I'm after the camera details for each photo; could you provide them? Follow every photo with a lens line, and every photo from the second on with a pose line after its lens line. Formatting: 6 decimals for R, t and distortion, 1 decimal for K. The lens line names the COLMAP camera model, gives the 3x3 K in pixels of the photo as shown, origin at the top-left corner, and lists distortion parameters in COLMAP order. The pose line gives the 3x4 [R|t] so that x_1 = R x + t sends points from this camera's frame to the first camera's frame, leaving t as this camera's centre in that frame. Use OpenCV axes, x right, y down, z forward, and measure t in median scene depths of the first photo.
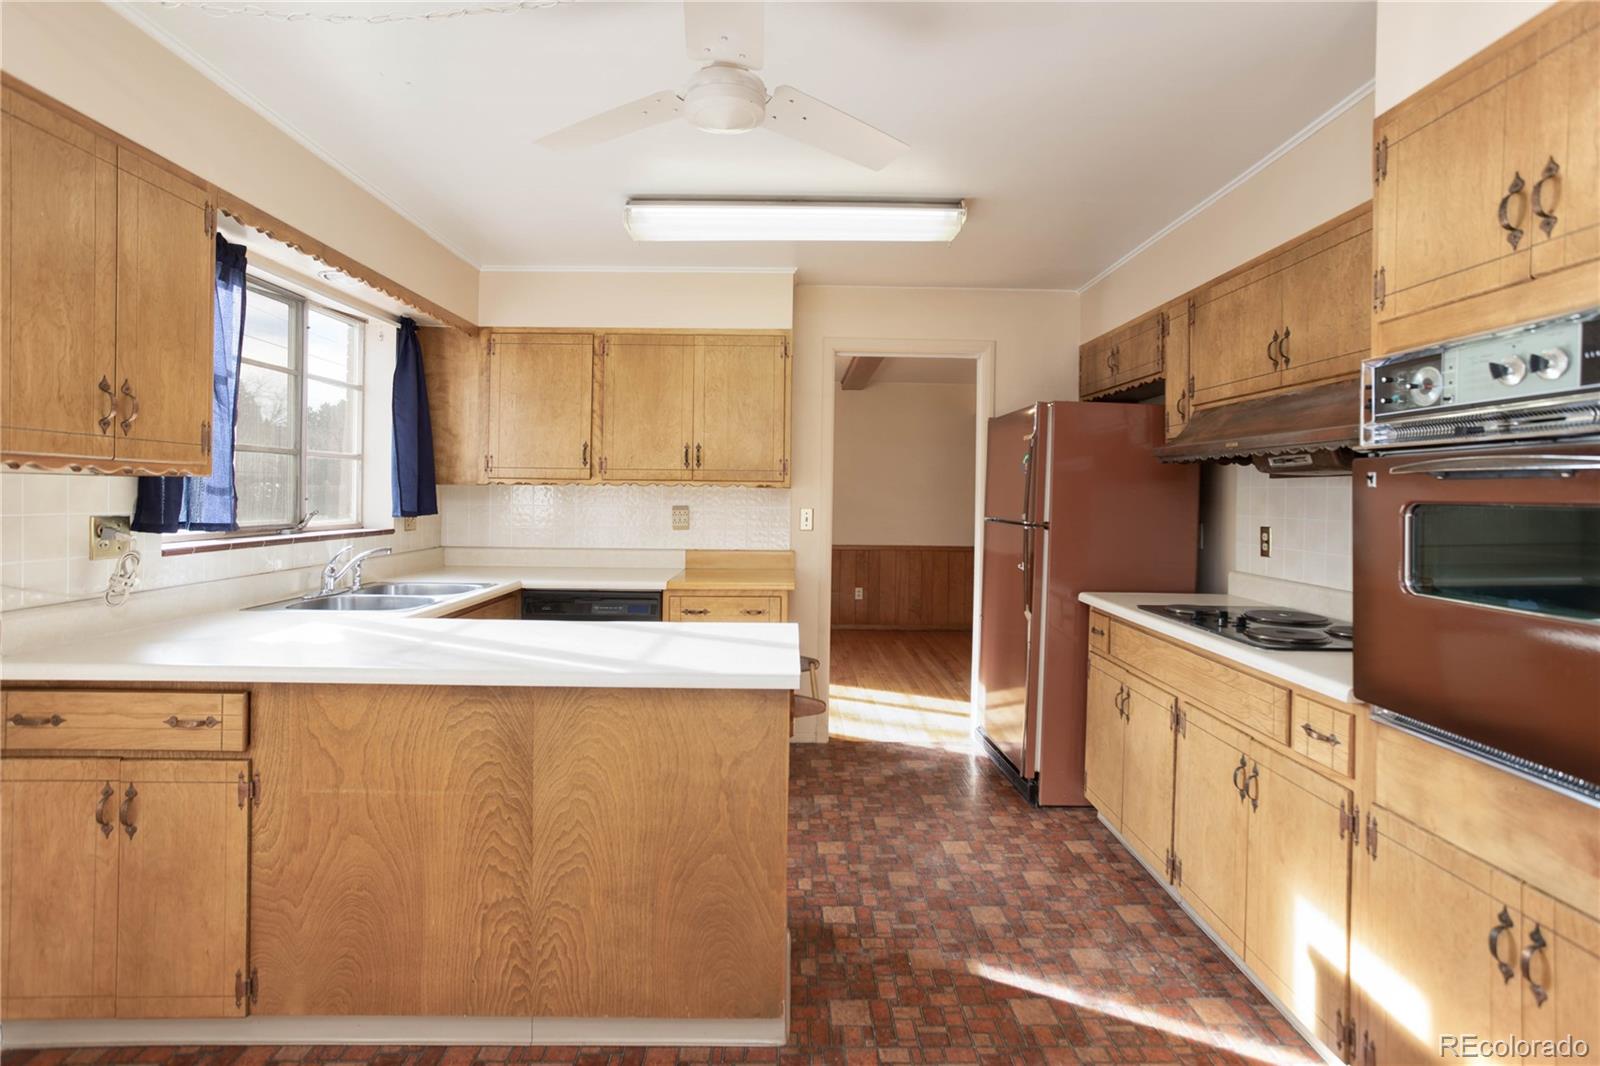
lens RADIAL K [[783.7, 0, 801.3], [0, 783.7, 501.7], [0, 0, 1]] dist [-0.043057, 0.027992]
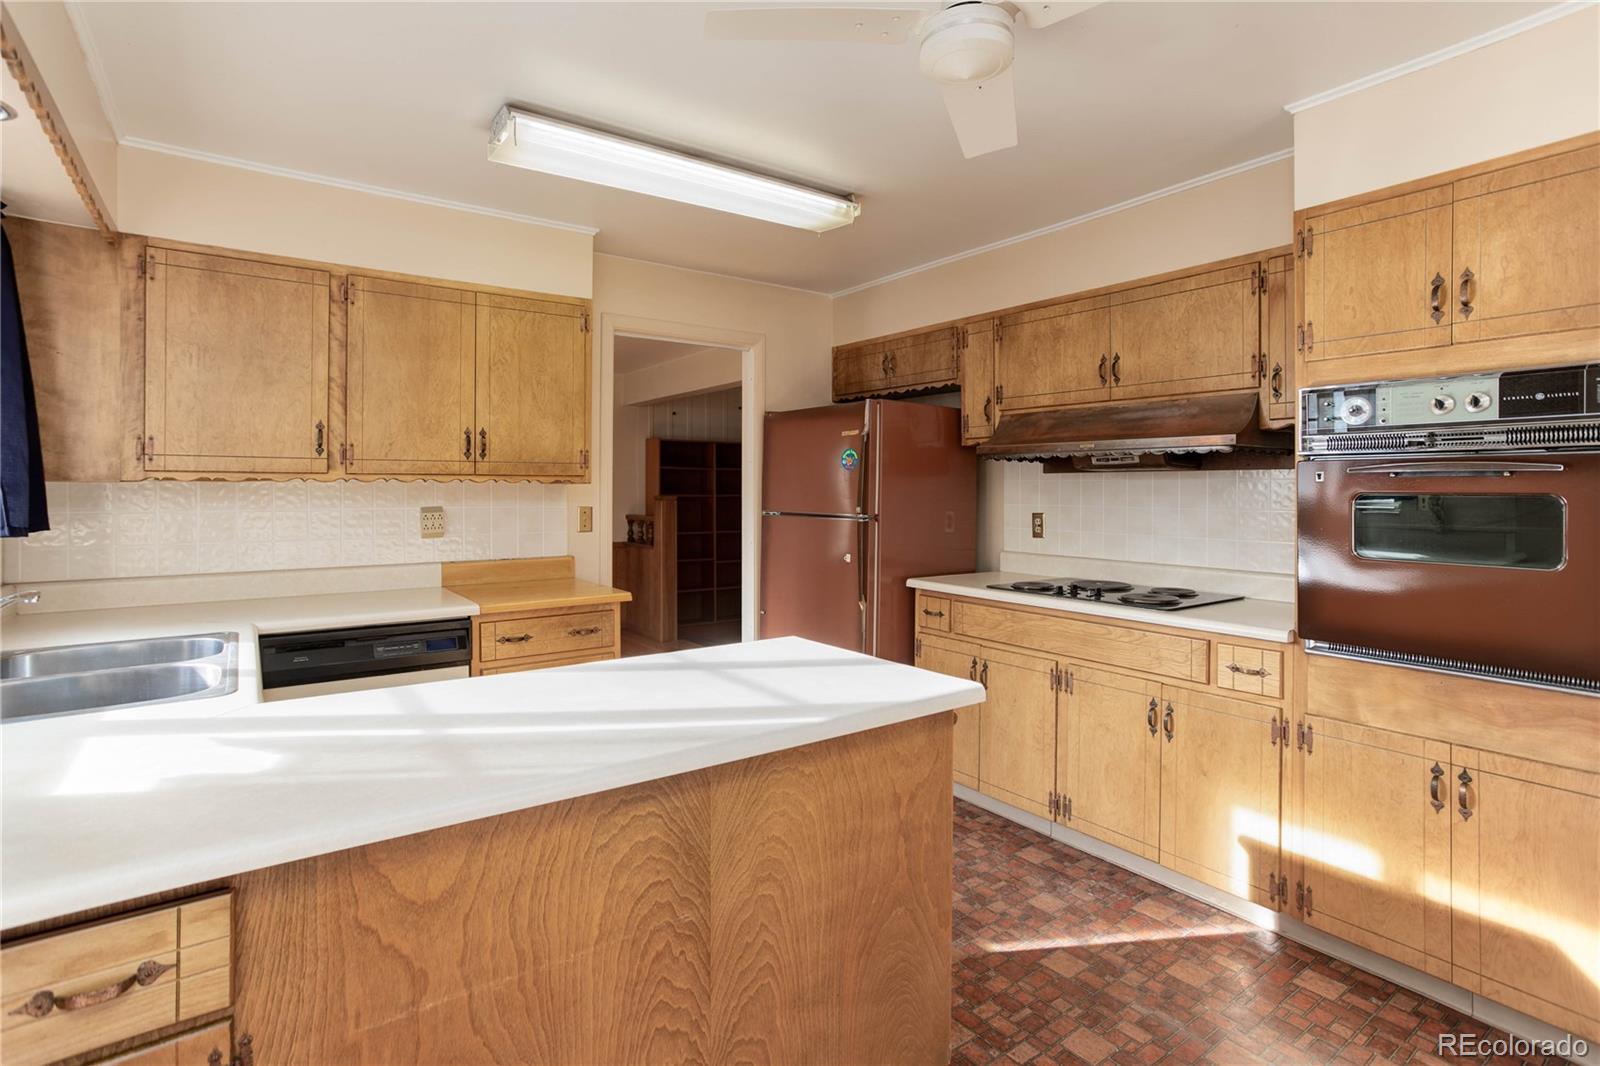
lens RADIAL K [[787.8, 0, 798.4], [0, 787.8, 493.3], [0, 0, 1]] dist [-0.052341, 0.034122]
pose [[0.817984, -0.013855, 0.575074, -0.610312], [0.013866, 0.999894, 0.004368, -0.013466], [-0.575073, 0.004401, 0.818090, 0.310295]]
